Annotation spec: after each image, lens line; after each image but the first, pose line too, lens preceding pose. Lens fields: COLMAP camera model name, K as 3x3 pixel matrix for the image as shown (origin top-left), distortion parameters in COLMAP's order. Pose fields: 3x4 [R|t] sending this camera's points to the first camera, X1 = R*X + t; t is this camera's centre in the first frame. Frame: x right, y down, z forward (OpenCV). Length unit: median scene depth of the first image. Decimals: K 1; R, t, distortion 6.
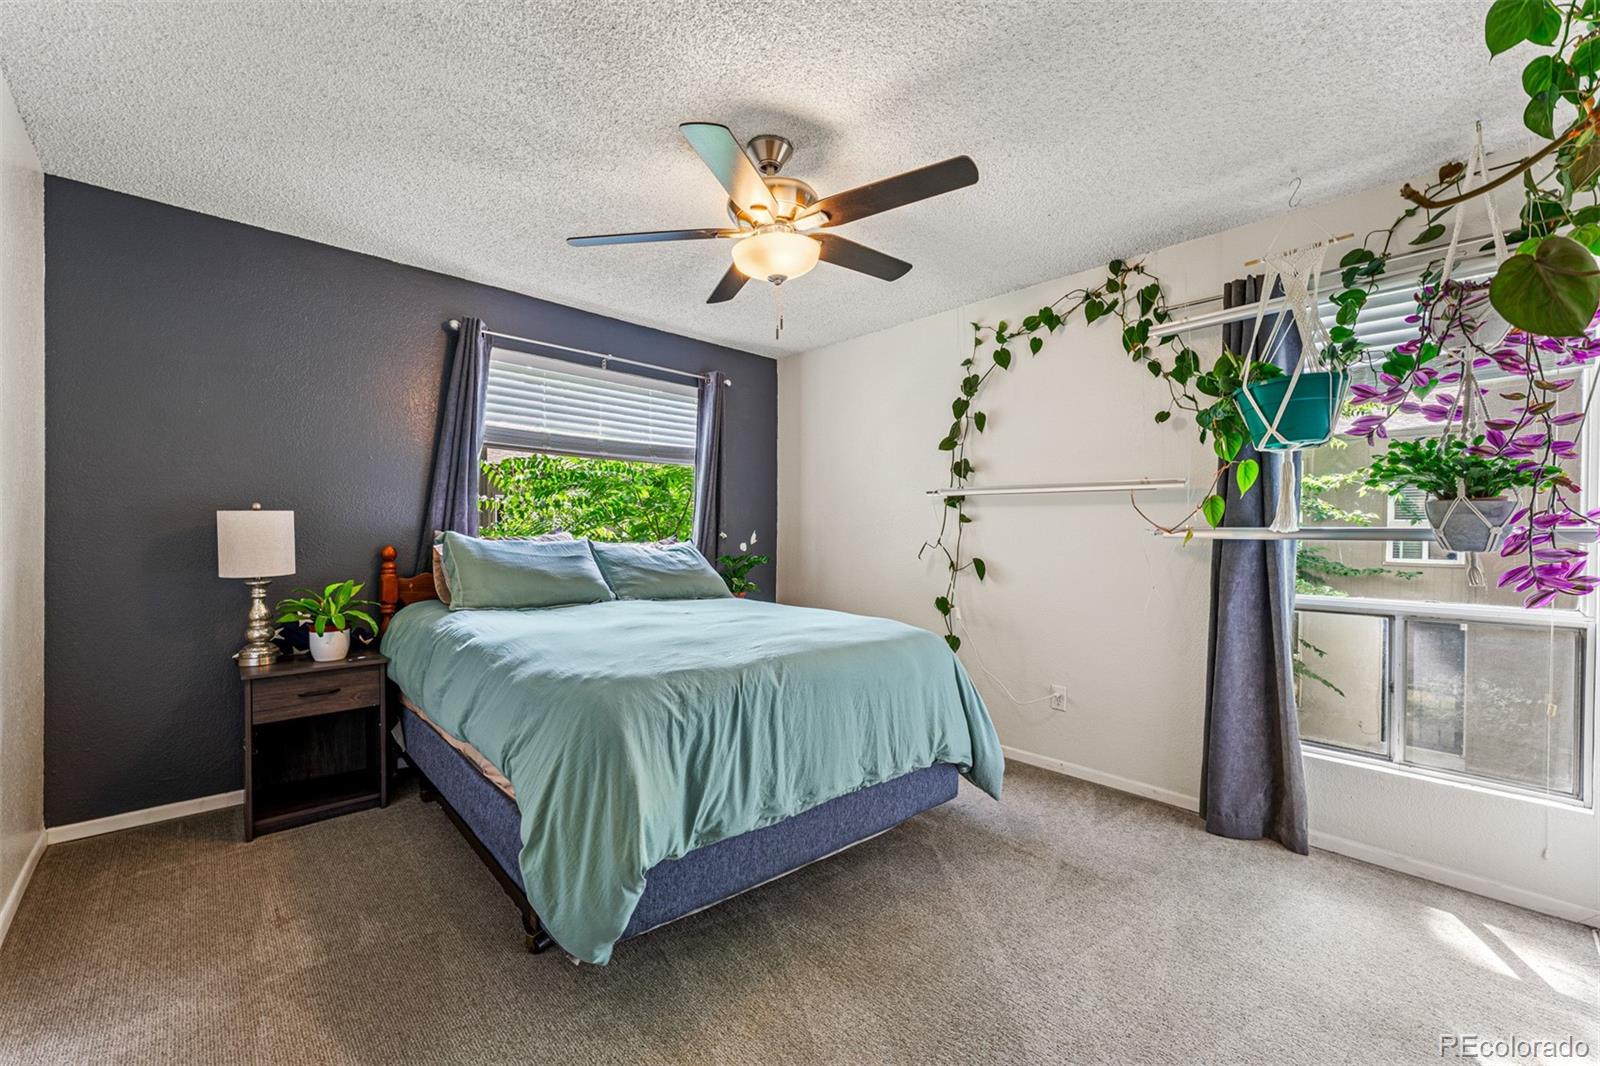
lens RADIAL K [[644.4, 0, 800.0], [0, 644.4, 529.1], [0, 0, 1]] dist [-0.000087, -0.000173]
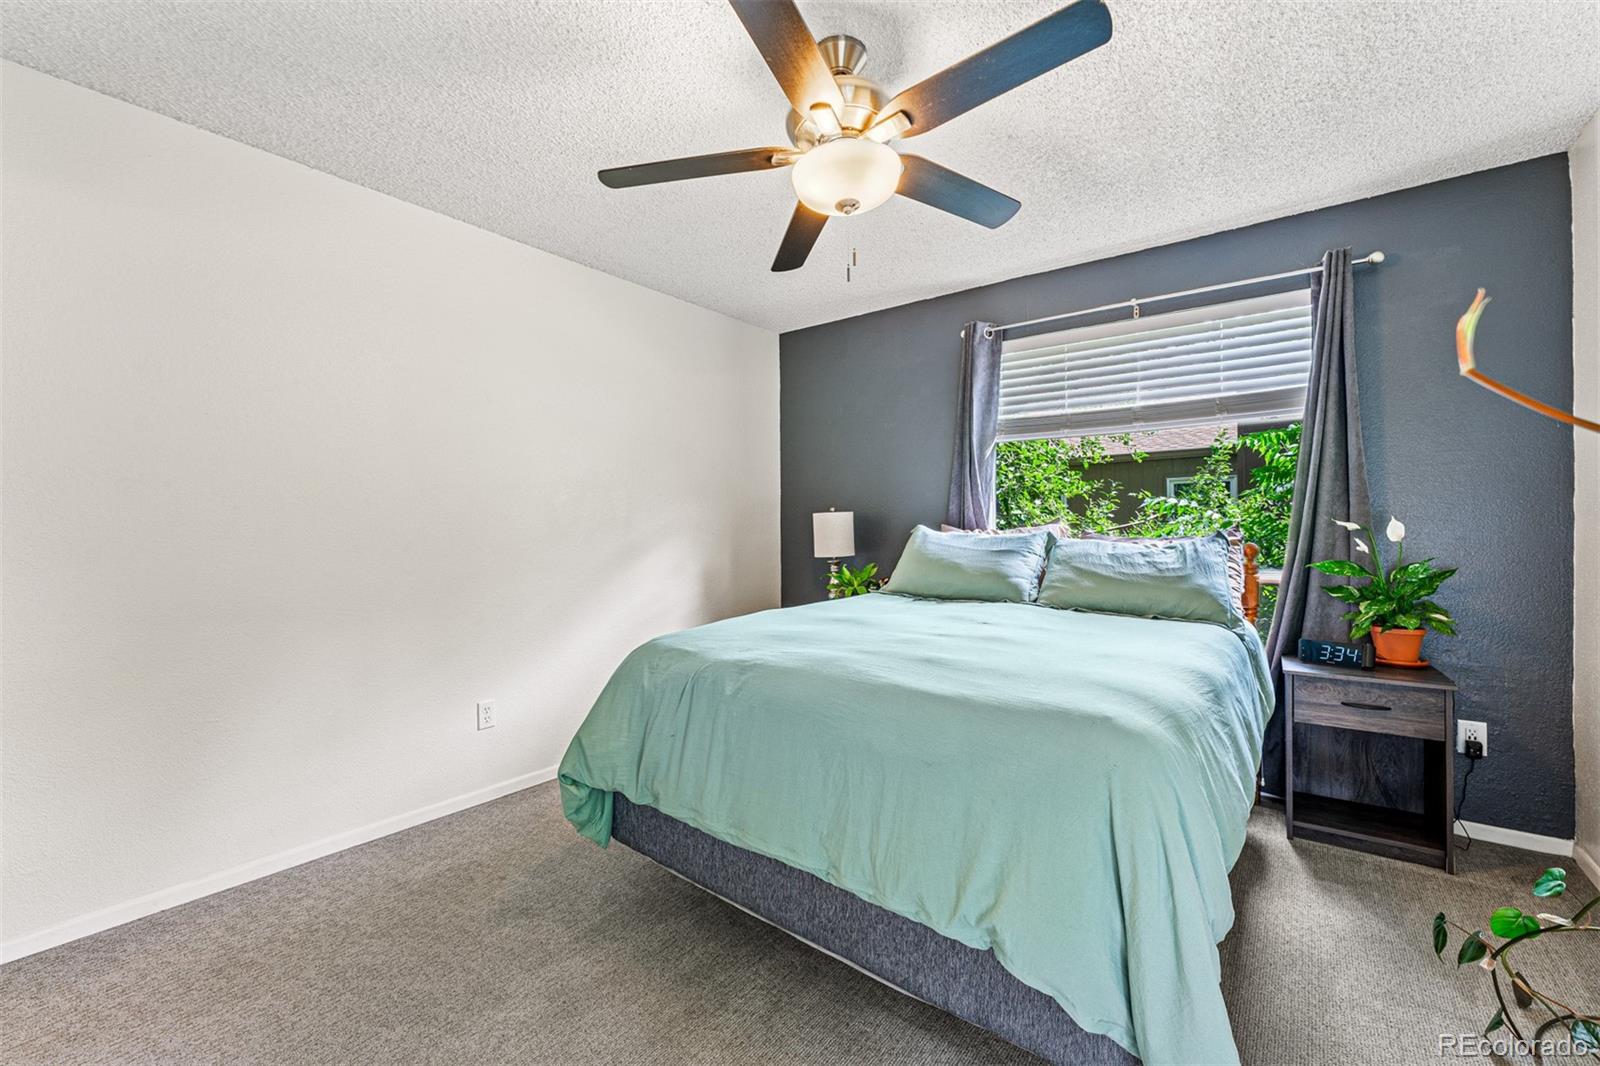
lens RADIAL K [[661.4, 0, 804.4], [0, 661.4, 524.5], [0, 0, 1]] dist [0.003350, 0.000065]
pose [[0.168739, -0.012871, -0.985577, 0.623349], [0.015425, 0.999827, -0.010416, 0.012968], [0.985540, -0.013445, 0.168908, 0.654710]]
